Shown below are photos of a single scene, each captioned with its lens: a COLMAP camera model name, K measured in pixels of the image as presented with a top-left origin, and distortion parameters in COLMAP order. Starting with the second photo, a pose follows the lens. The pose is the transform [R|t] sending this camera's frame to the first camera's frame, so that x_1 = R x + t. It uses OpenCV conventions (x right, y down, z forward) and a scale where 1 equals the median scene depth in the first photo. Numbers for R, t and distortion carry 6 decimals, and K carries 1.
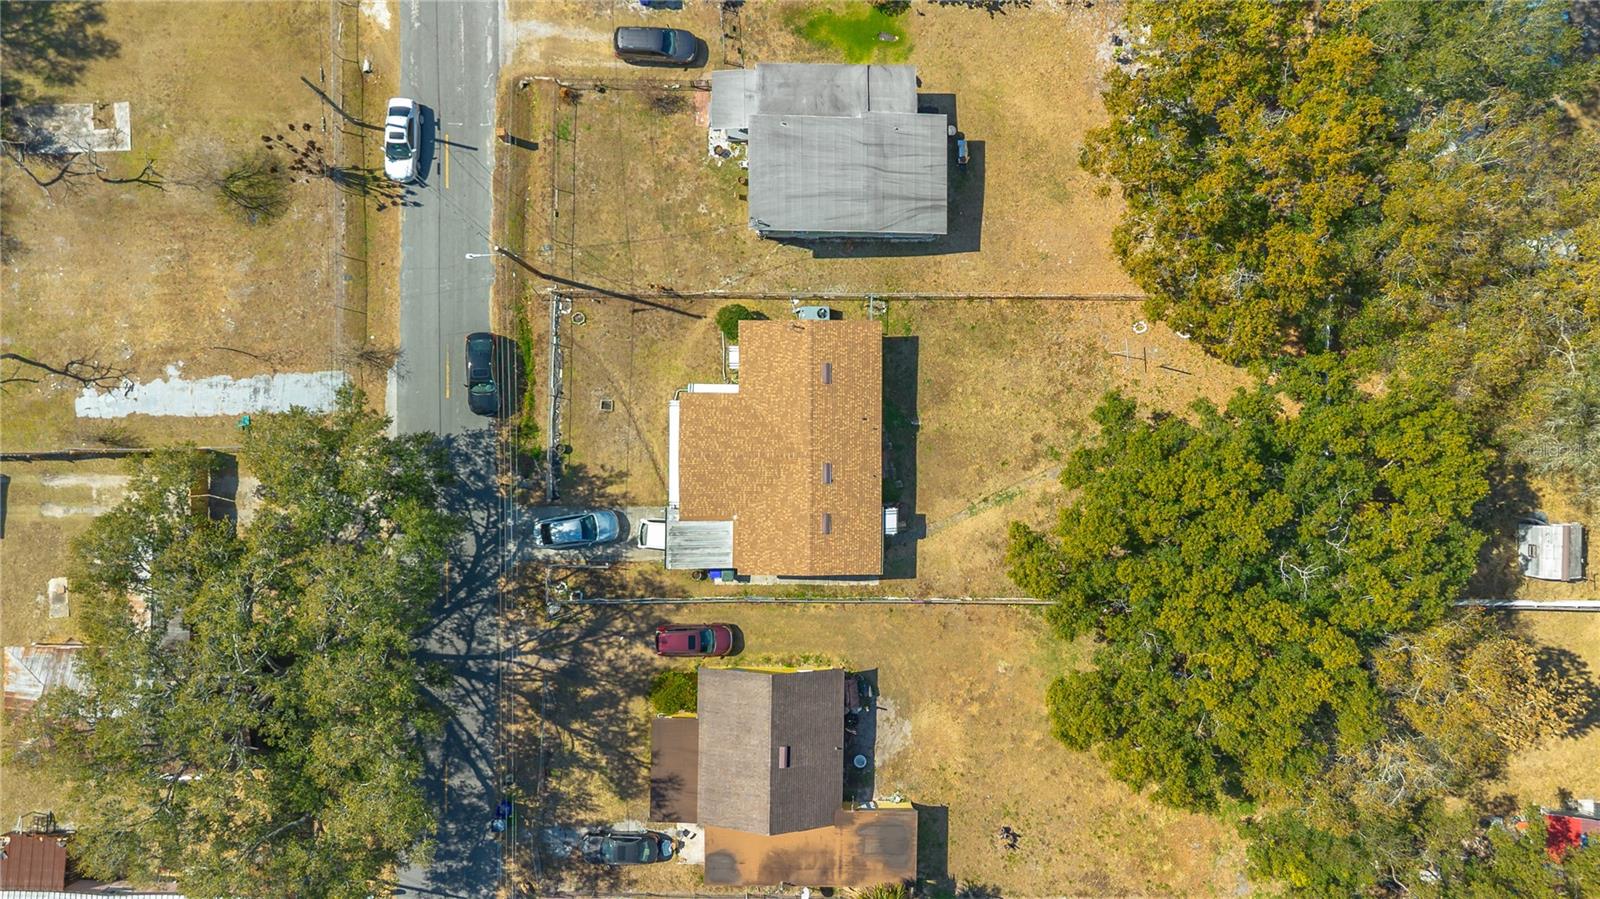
lens RADIAL K [[1138.2, 0, 832.1], [0, 1138.2, 441.8], [0, 0, 1]] dist [0.052057, -0.048663]
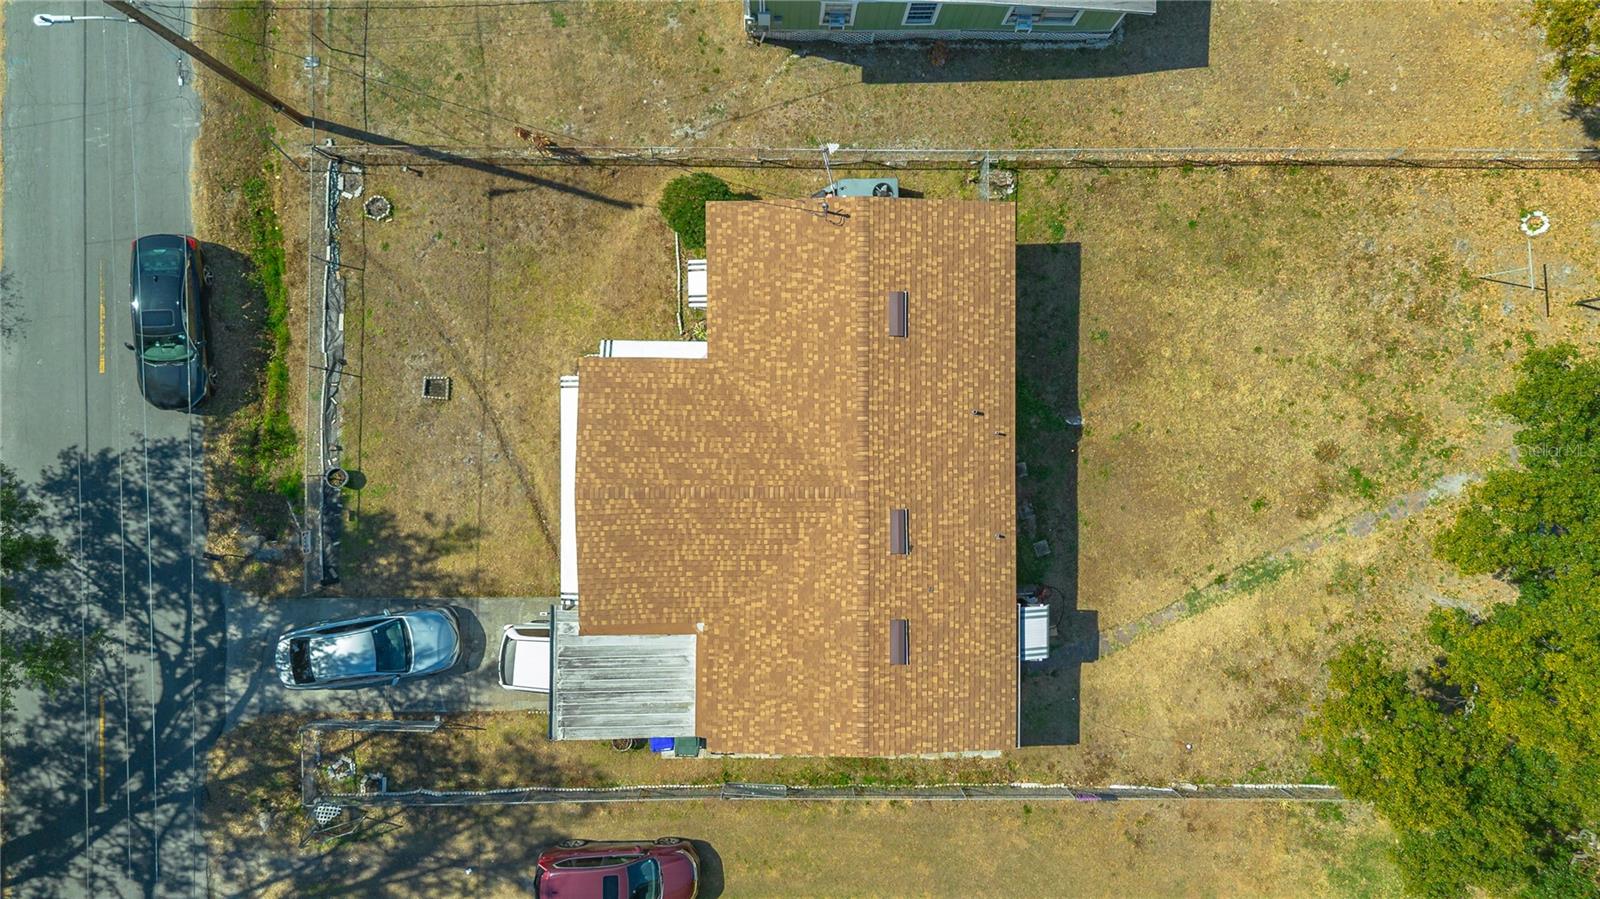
lens RADIAL K [[1138.2, 0, 812.1], [0, 1138.2, 439.0], [0, 0, 1]] dist [0.052057, -0.048663]
pose [[0.999774, -0.004742, -0.020741, -0.029099], [0.004518, 0.999931, -0.010825, -0.004646], [0.020791, 0.010728, 0.999726, 0.520691]]
